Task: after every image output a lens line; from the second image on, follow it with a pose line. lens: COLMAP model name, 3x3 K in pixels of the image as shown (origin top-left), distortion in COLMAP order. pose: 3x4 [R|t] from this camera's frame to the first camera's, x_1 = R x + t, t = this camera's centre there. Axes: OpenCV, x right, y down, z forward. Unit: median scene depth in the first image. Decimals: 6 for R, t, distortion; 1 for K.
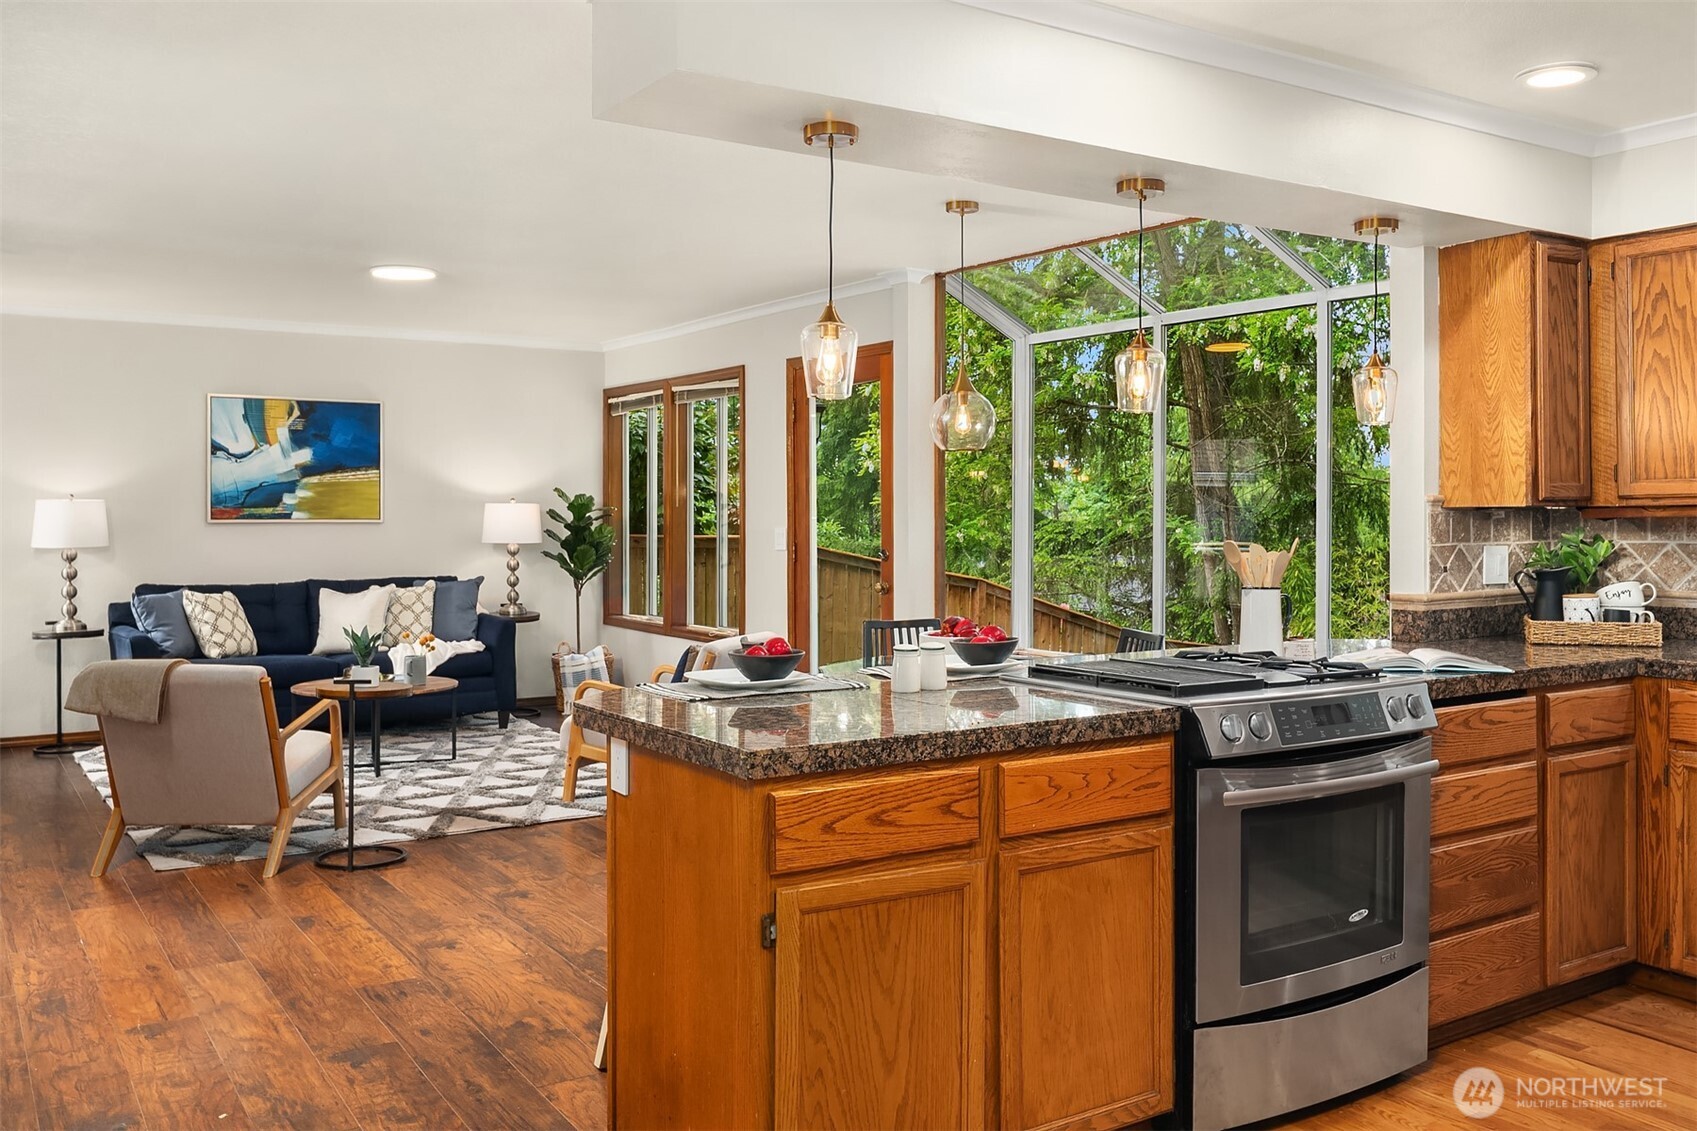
lens RADIAL K [[1479.2, 0, 817.5], [0, 1479.2, 539.3], [0, 0, 1]] dist [0.004137, 0.017665]
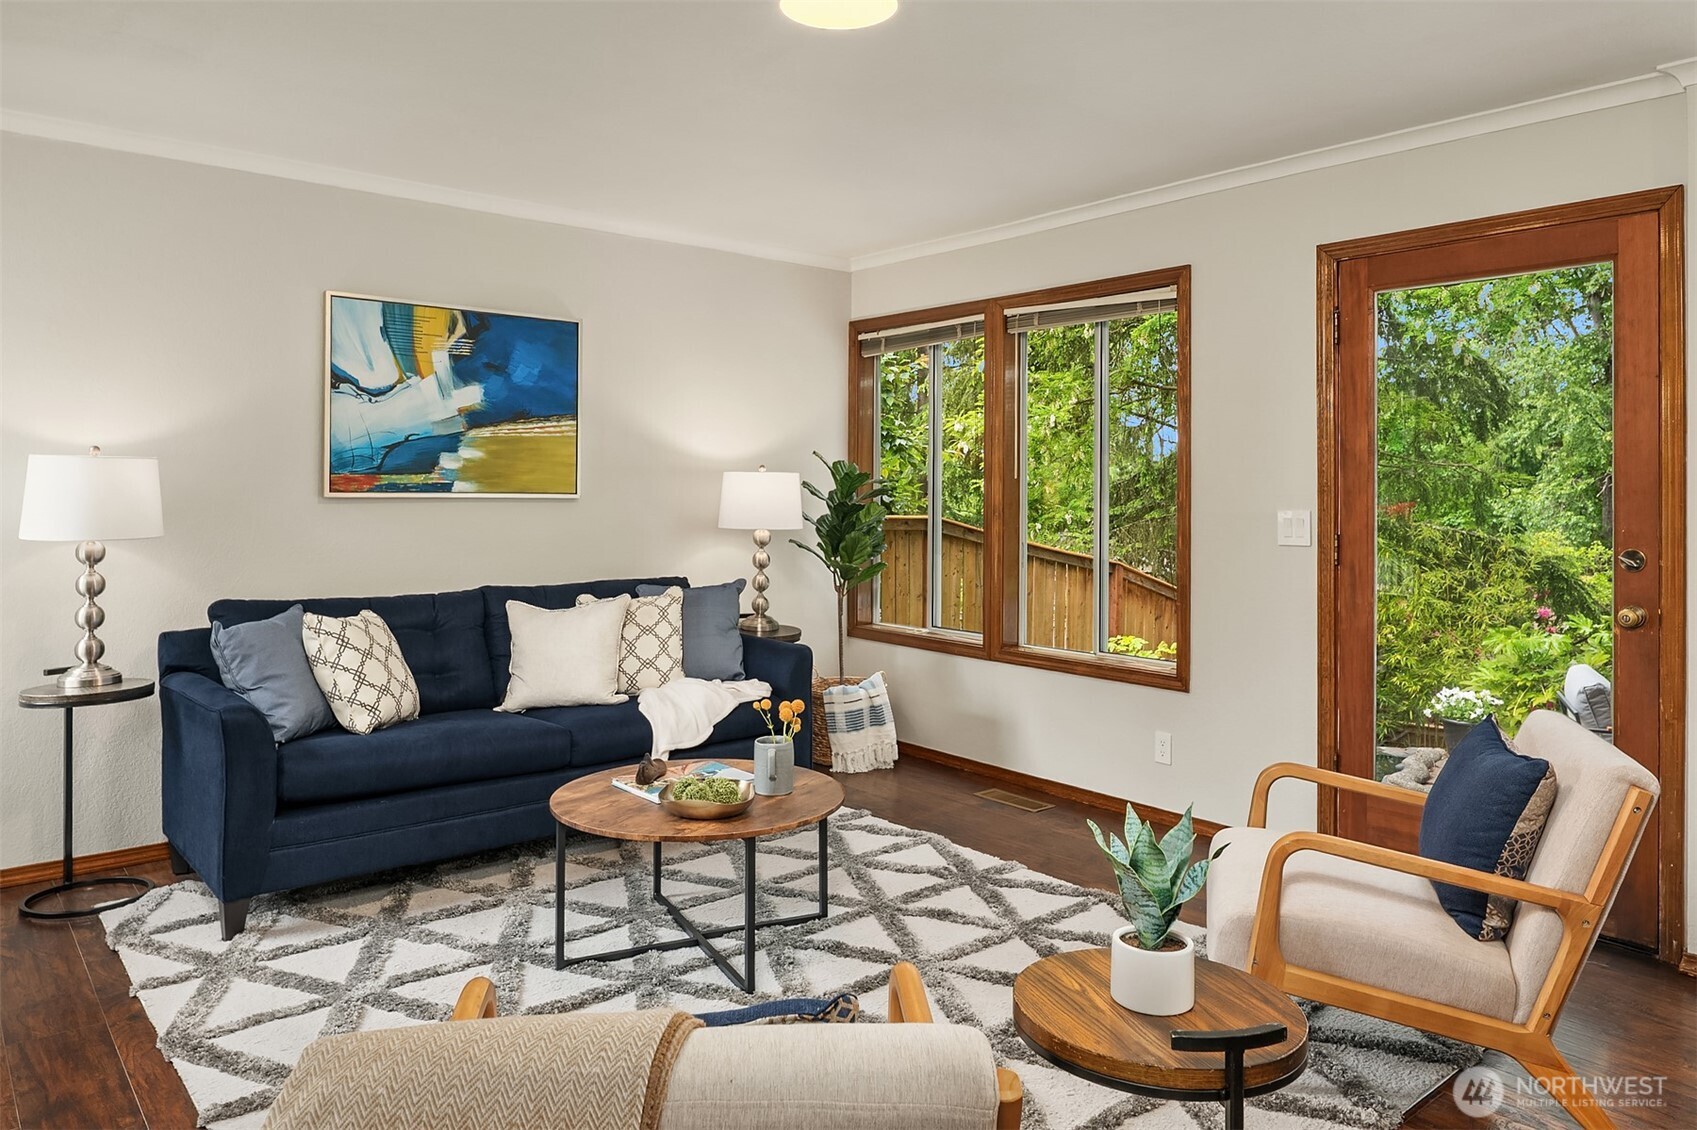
lens RADIAL K [[1122.4, 0, 822.4], [0, 1122.4, 505.5], [0, 0, 1]] dist [0.000597, -0.000629]
pose [[0.989561, 0.004985, 0.144031, -0.268336], [-0.003884, 0.999961, -0.007925, -0.004755], [-0.144065, 0.007283, 0.989541, 0.495237]]
